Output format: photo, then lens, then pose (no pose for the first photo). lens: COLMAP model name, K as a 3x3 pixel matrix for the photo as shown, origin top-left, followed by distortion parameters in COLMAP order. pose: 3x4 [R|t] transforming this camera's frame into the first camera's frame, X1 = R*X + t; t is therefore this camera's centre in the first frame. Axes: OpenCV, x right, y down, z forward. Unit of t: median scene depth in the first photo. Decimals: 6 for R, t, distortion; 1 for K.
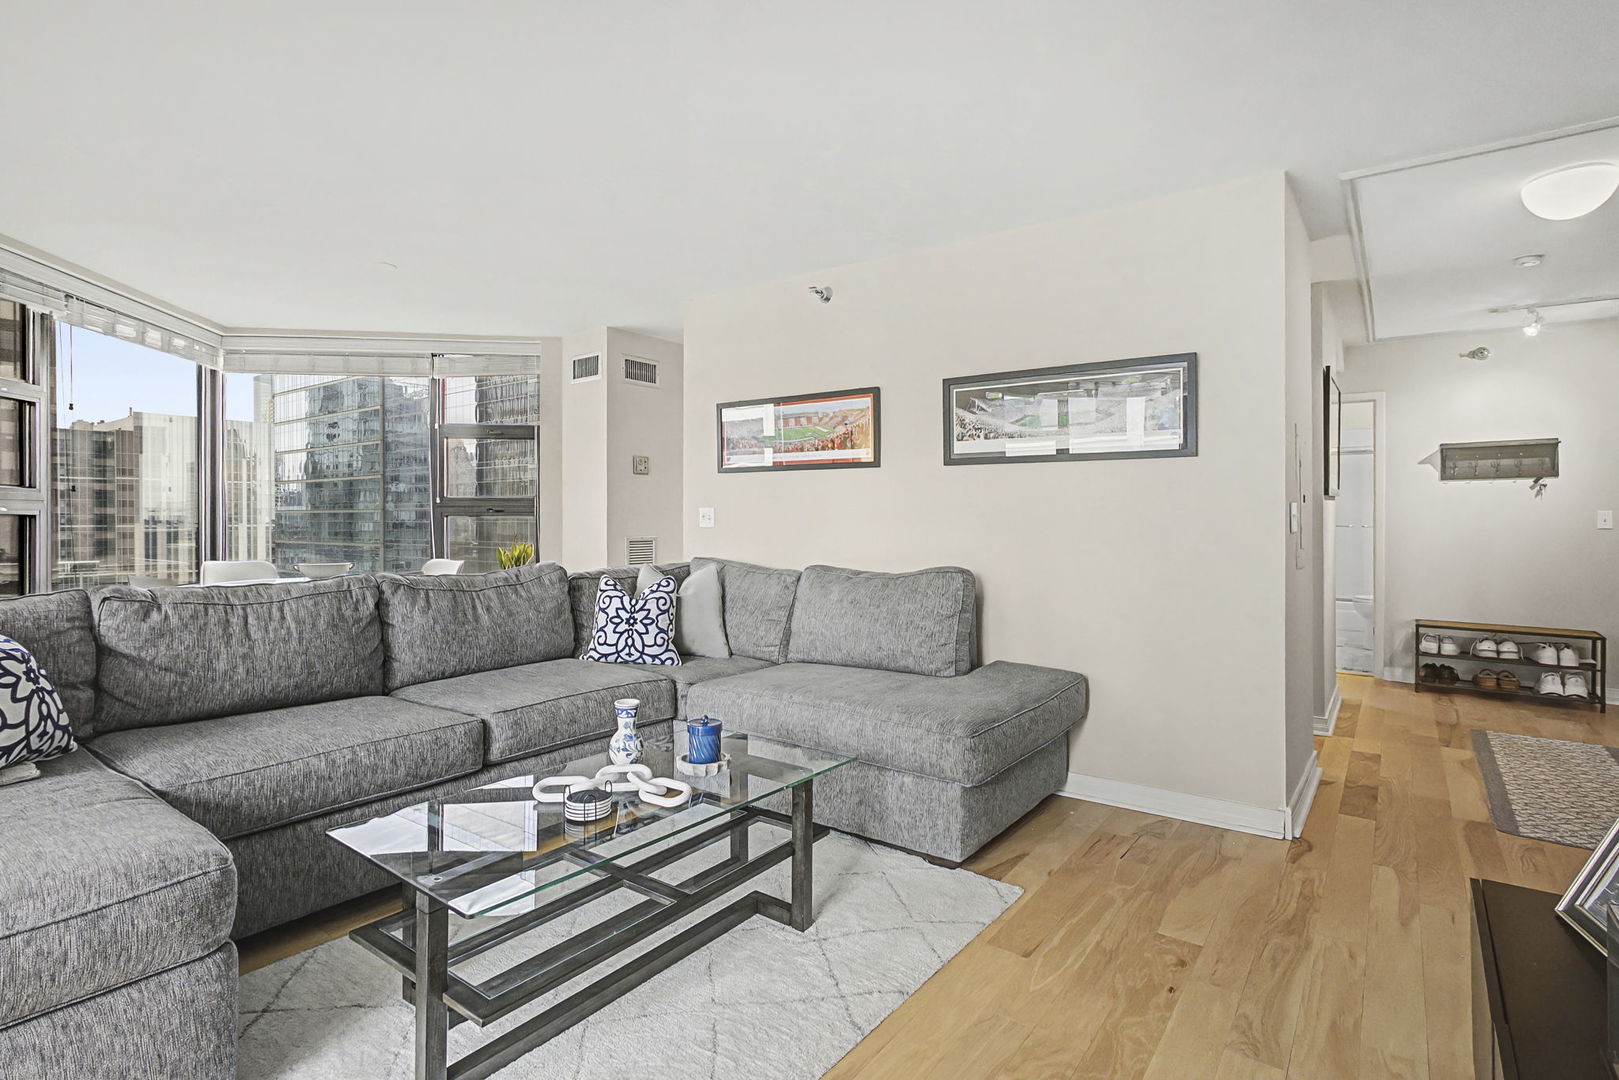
lens RADIAL K [[788.7, 0, 814.5], [0, 788.7, 521.7], [0, 0, 1]] dist [-0.000694, -0.000233]
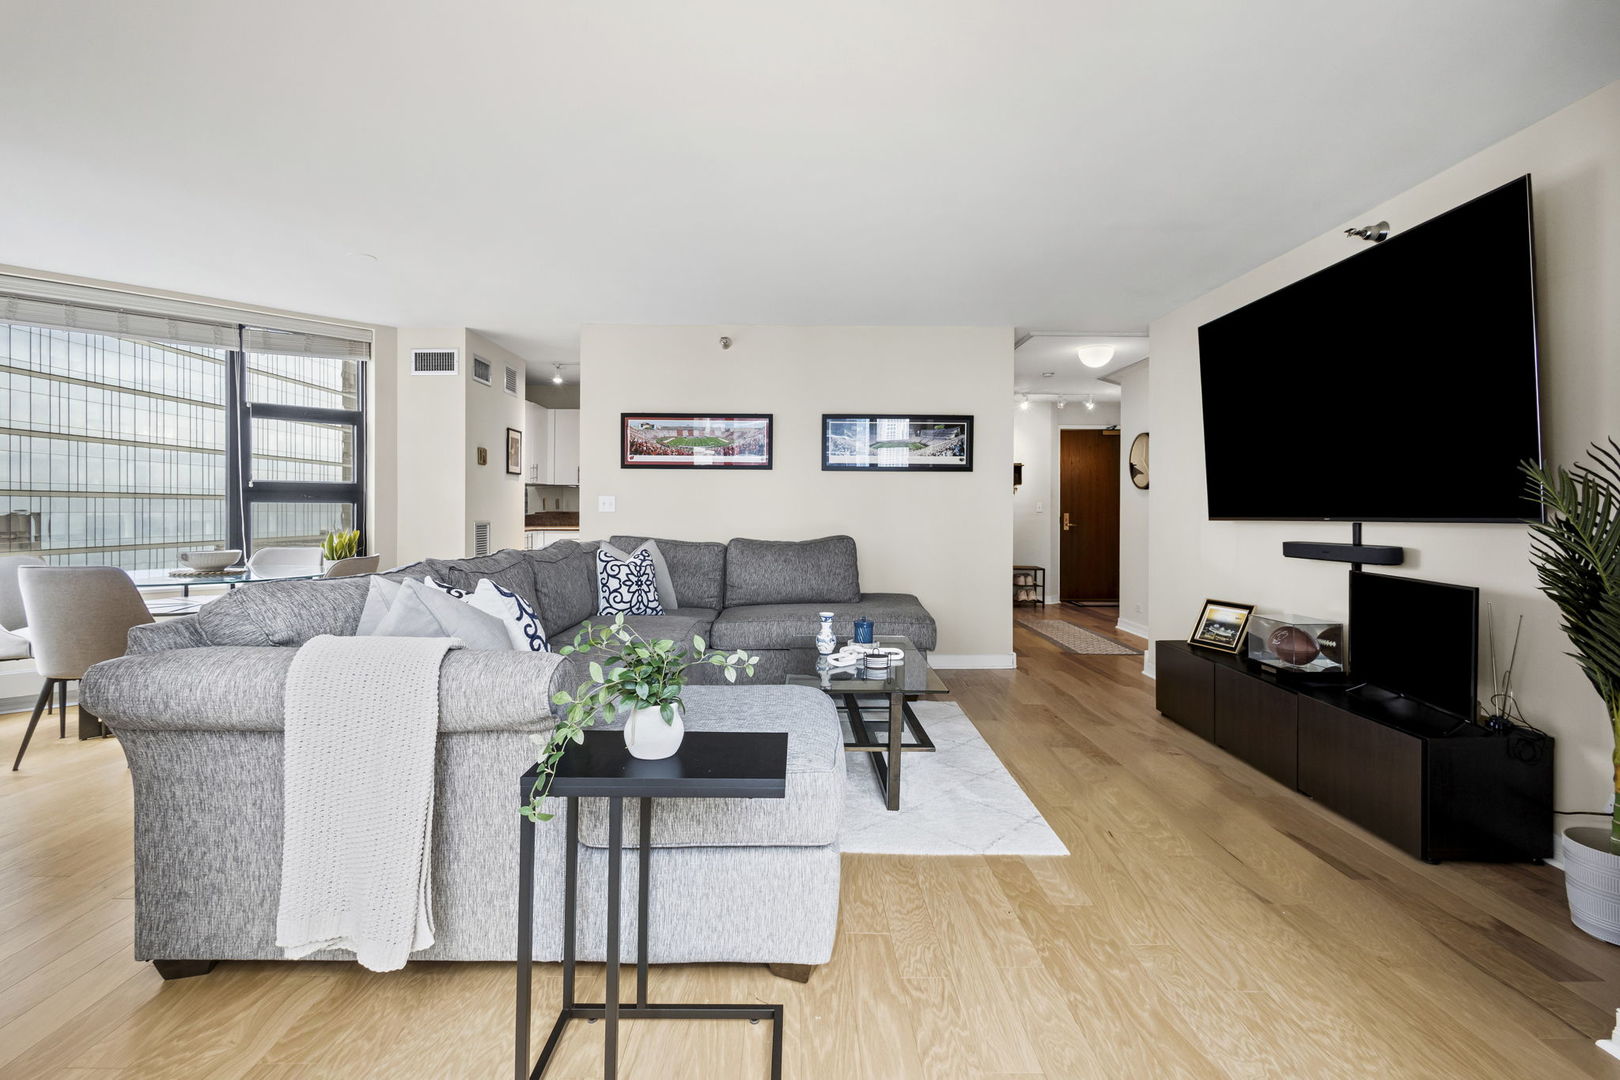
lens RADIAL K [[718.4, 0, 814.1], [0, 718.4, 517.2], [0, 0, 1]] dist [-0.017259, -0.000412]
pose [[0.811002, -0.005686, 0.585016, -0.684609], [-0.001108, 0.999936, 0.011255, 0.003897], [-0.585043, -0.009776, 0.810943, -0.125304]]
